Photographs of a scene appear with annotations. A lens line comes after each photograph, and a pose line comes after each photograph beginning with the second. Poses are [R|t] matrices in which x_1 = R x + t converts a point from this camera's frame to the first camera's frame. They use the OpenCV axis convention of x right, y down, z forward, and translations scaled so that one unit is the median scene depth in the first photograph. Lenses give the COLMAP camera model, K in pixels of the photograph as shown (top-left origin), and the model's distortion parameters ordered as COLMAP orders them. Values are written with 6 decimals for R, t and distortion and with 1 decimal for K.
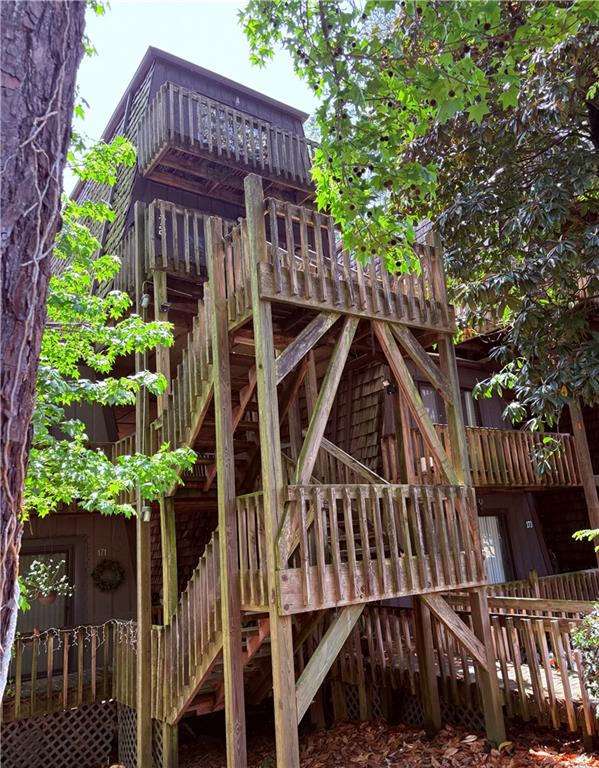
lens RADIAL K [[597.8, 0, 299.8], [0, 597.8, 397.8], [0, 0, 1]] dist [-0.000090, -0.001756]
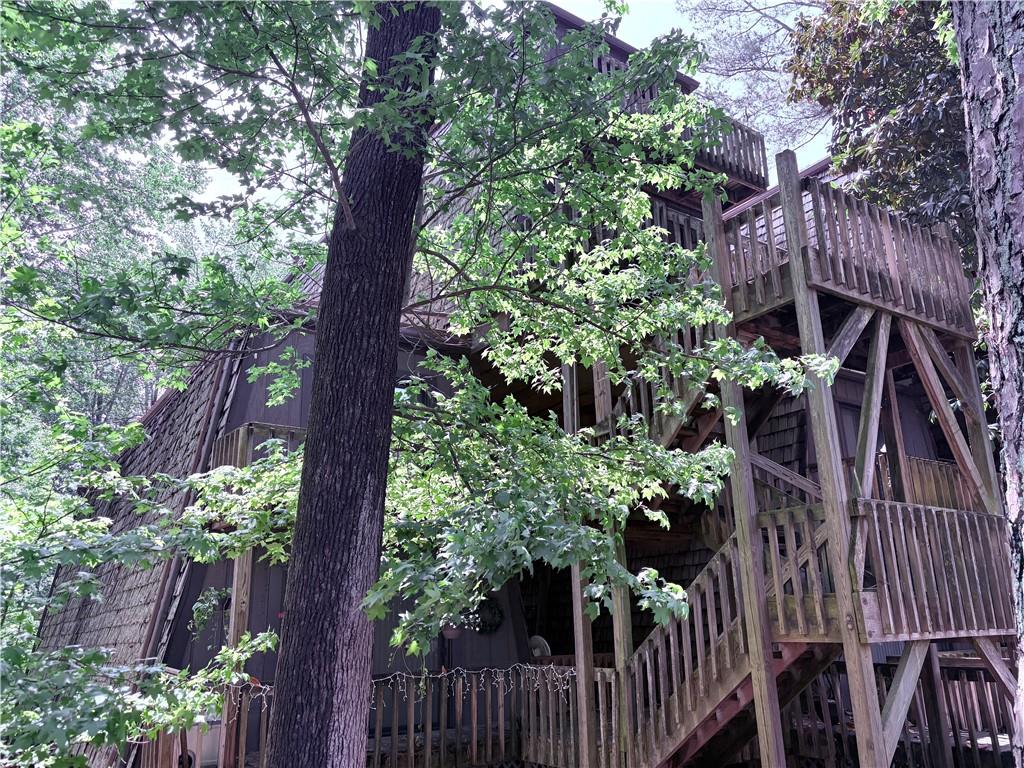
lens RADIAL K [[774.7, 0, 512.0], [0, 774.7, 384.0], [0, 0, 1]] dist [-0.004970, -0.001860]
pose [[0.998416, 0.053018, -0.018807, -0.431125], [-0.054014, 0.996904, -0.057143, 0.061657], [0.015719, 0.058069, 0.998189, -0.127924]]
